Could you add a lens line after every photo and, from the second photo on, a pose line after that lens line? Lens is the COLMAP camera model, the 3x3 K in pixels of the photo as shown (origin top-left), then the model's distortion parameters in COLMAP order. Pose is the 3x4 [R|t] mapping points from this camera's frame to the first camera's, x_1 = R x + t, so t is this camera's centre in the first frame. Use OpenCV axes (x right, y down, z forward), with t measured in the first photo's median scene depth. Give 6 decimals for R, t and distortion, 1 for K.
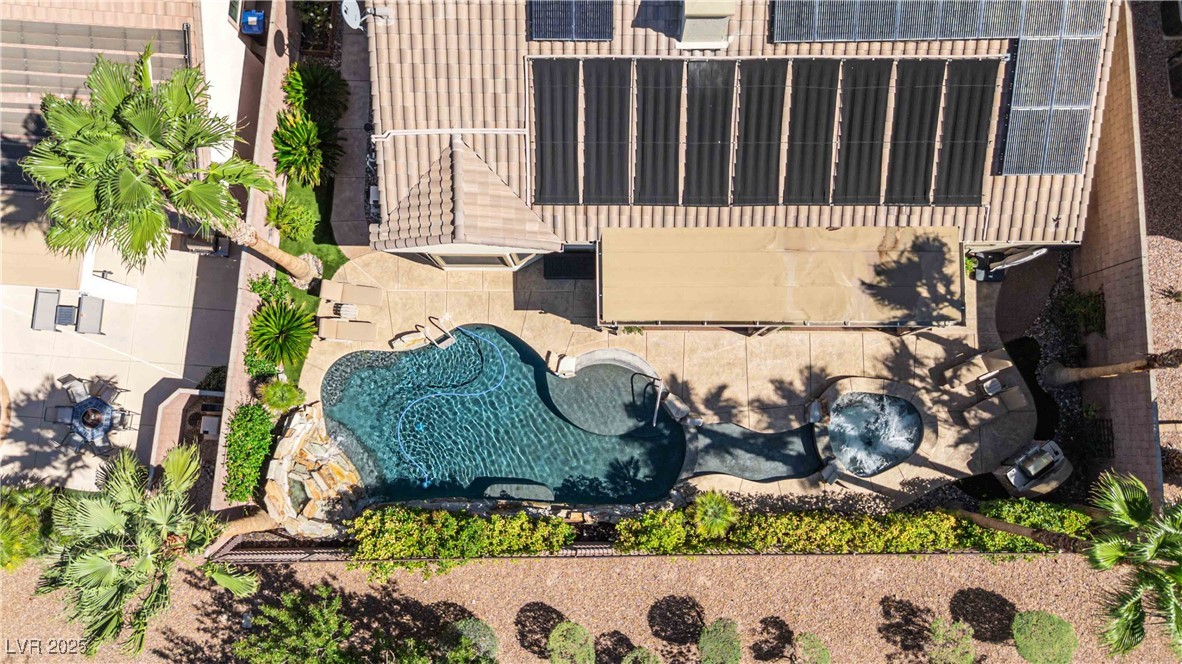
lens RADIAL K [[885.3, 0, 586.8], [0, 885.3, 320.8], [0, 0, 1]] dist [0.062606, -0.068990]
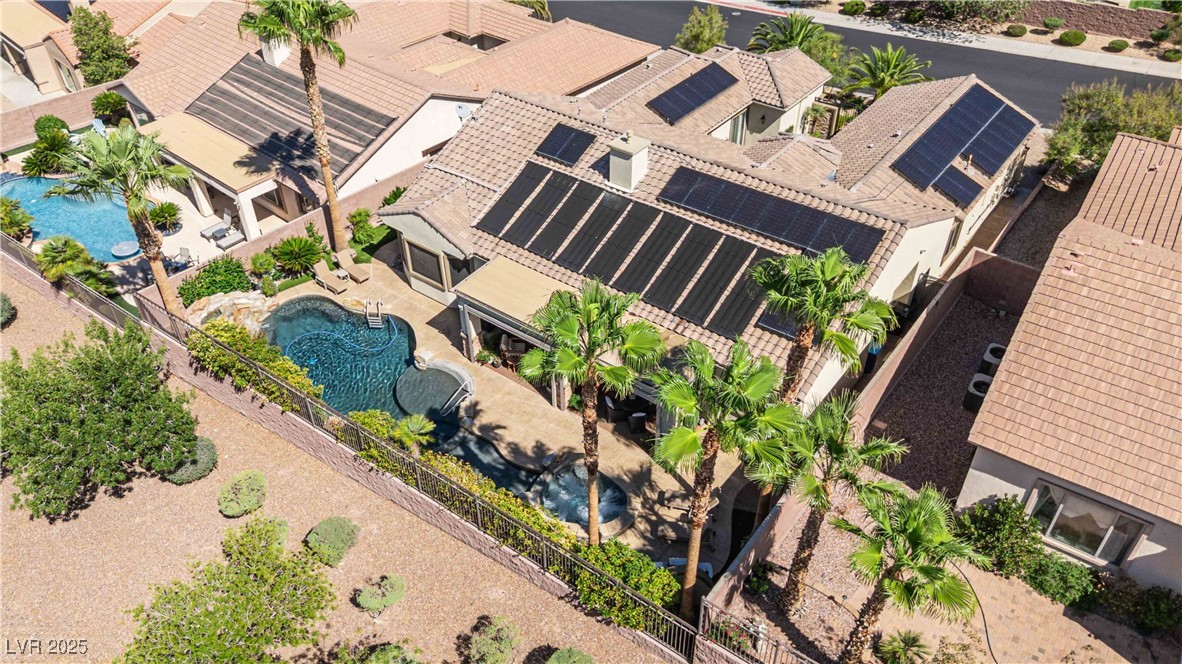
lens RADIAL K [[874.6, 0, 591.0], [0, 874.6, 332.0], [0, 0, 1]] dist [0.074990, -0.079288]
pose [[0.800576, 0.379633, -0.463635, 0.829735], [-0.596155, 0.582888, -0.552123, 0.652700], [0.060643, 0.718415, 0.692967, 0.130588]]
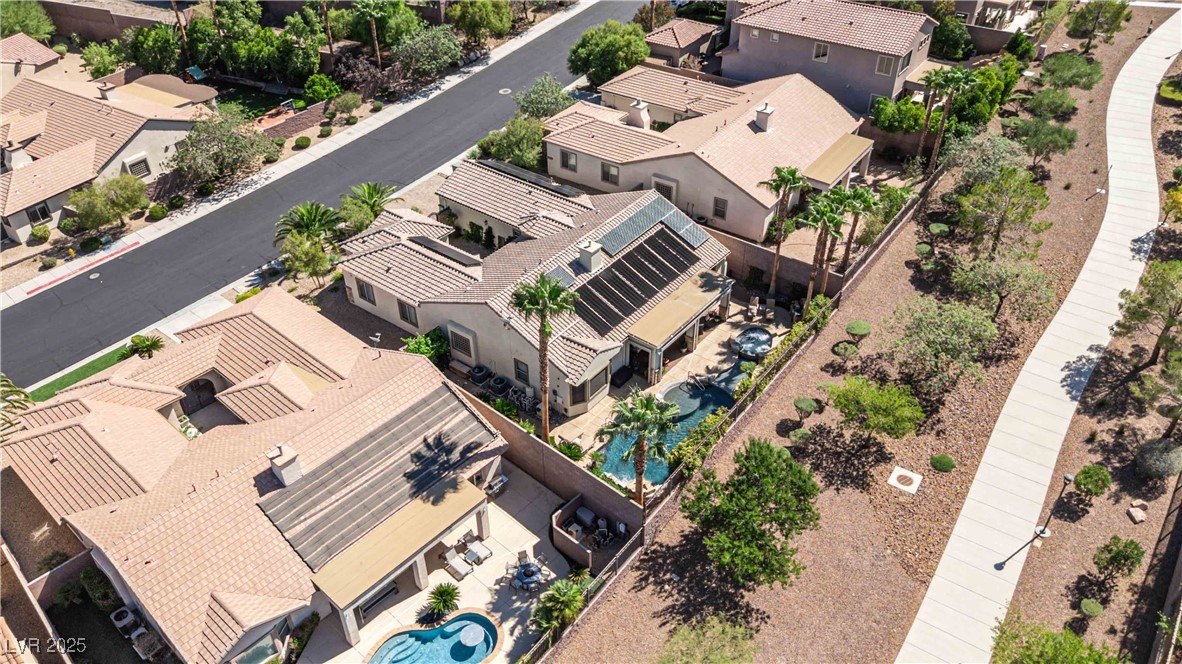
lens RADIAL K [[885.3, 0, 586.8], [0, 885.3, 320.8], [0, 0, 1]] dist [0.062606, -0.068990]
pose [[0.611455, -0.468118, 0.637957, -1.588593], [0.786898, 0.444455, -0.428078, 0.840586], [-0.083152, 0.763758, 0.640125, -0.566656]]
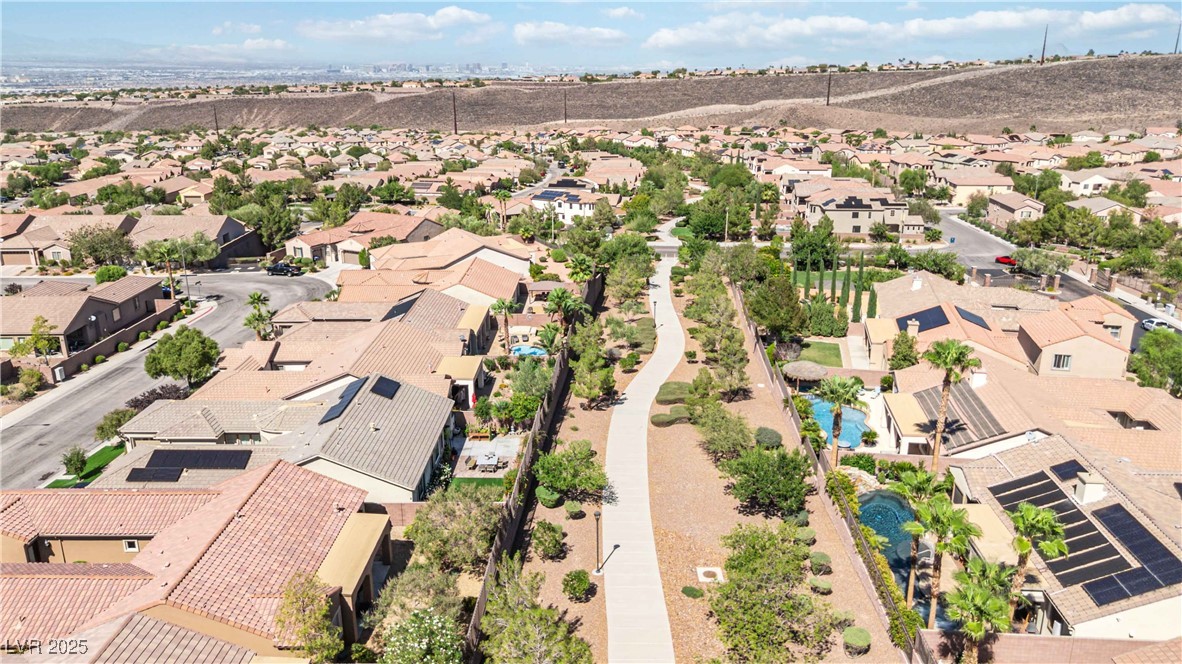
lens RADIAL K [[874.6, 0, 591.0], [0, 874.6, 332.0], [0, 0, 1]] dist [0.074990, -0.079288]
pose [[-0.063763, 0.310464, -0.948444, 2.302839], [-0.991720, 0.086444, 0.094969, 0.725504], [0.111472, 0.946647, 0.302381, -0.333883]]
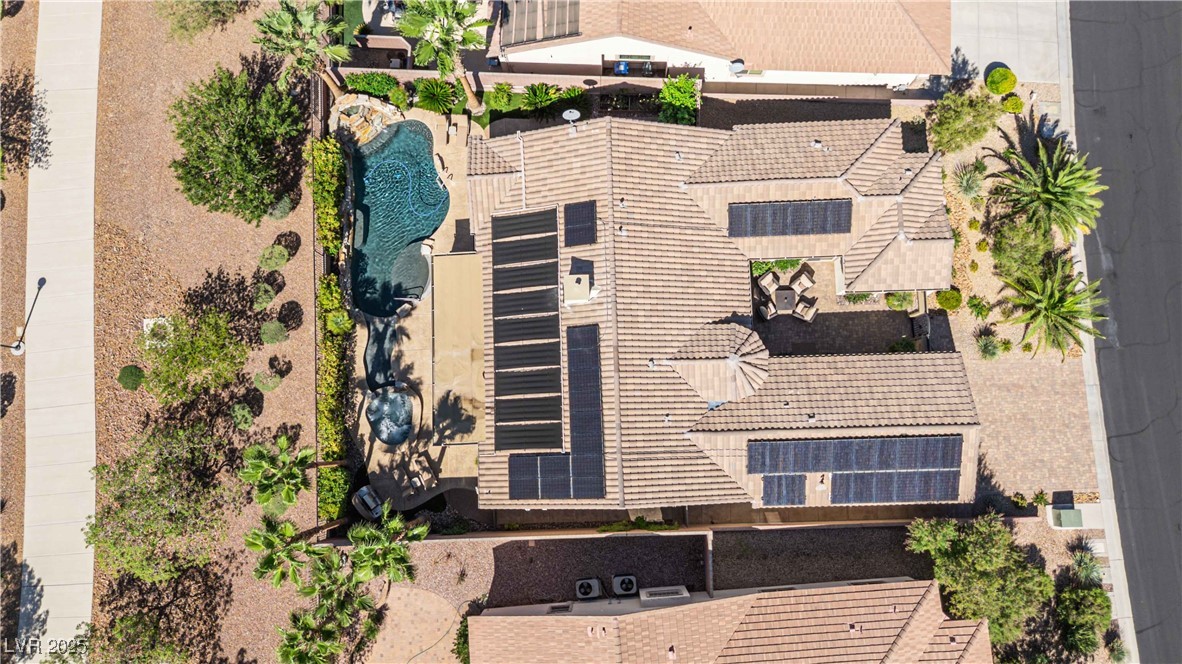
lens RADIAL K [[885.3, 0, 586.8], [0, 885.3, 320.8], [0, 0, 1]] dist [0.062606, -0.068990]
pose [[0.038070, 0.992737, -0.114123, 0.385341], [-0.991531, 0.051718, 0.119125, -0.548044], [0.124162, 0.108622, 0.986299, -0.824222]]
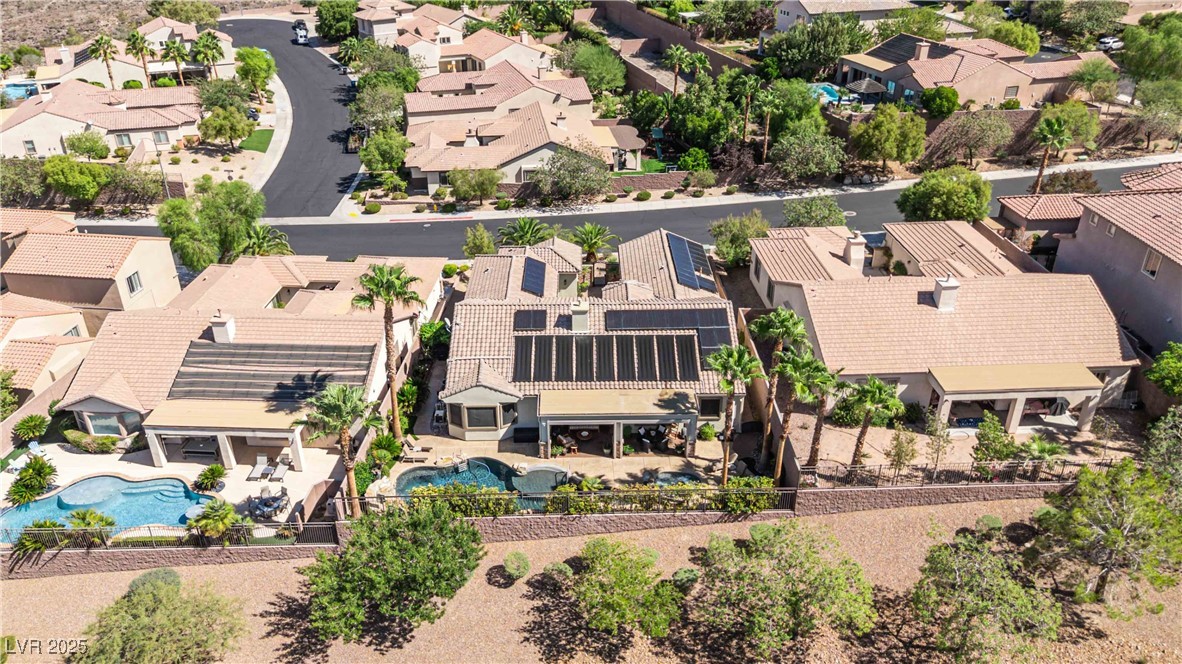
lens RADIAL K [[874.6, 0, 591.0], [0, 874.6, 332.0], [0, 0, 1]] dist [0.074990, -0.079288]
pose [[0.999807, -0.001029, 0.019630, 0.104312], [0.016816, 0.561969, -0.826987, 1.710336], [-0.010181, 0.827158, 0.561878, -0.414004]]
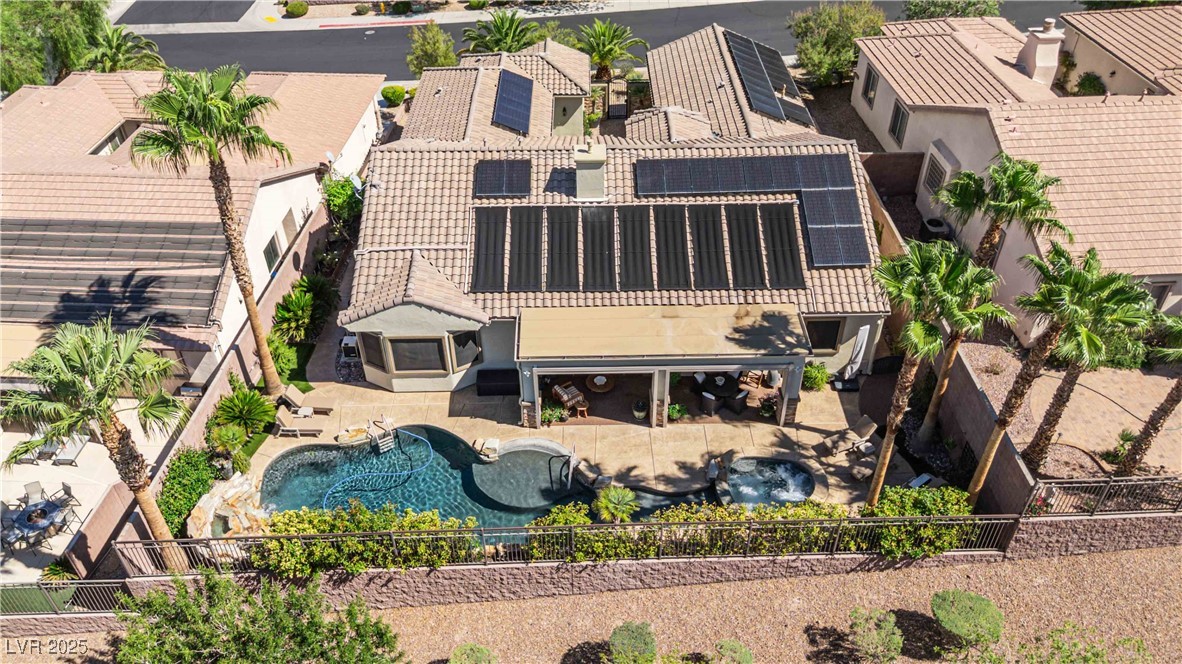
lens RADIAL K [[874.6, 0, 591.0], [0, 874.6, 332.0], [0, 0, 1]] dist [0.074990, -0.079288]
pose [[0.999862, -0.009285, 0.013809, 0.101550], [0.016354, 0.701437, -0.712544, 0.834346], [-0.003070, 0.712671, 0.701492, 0.129355]]
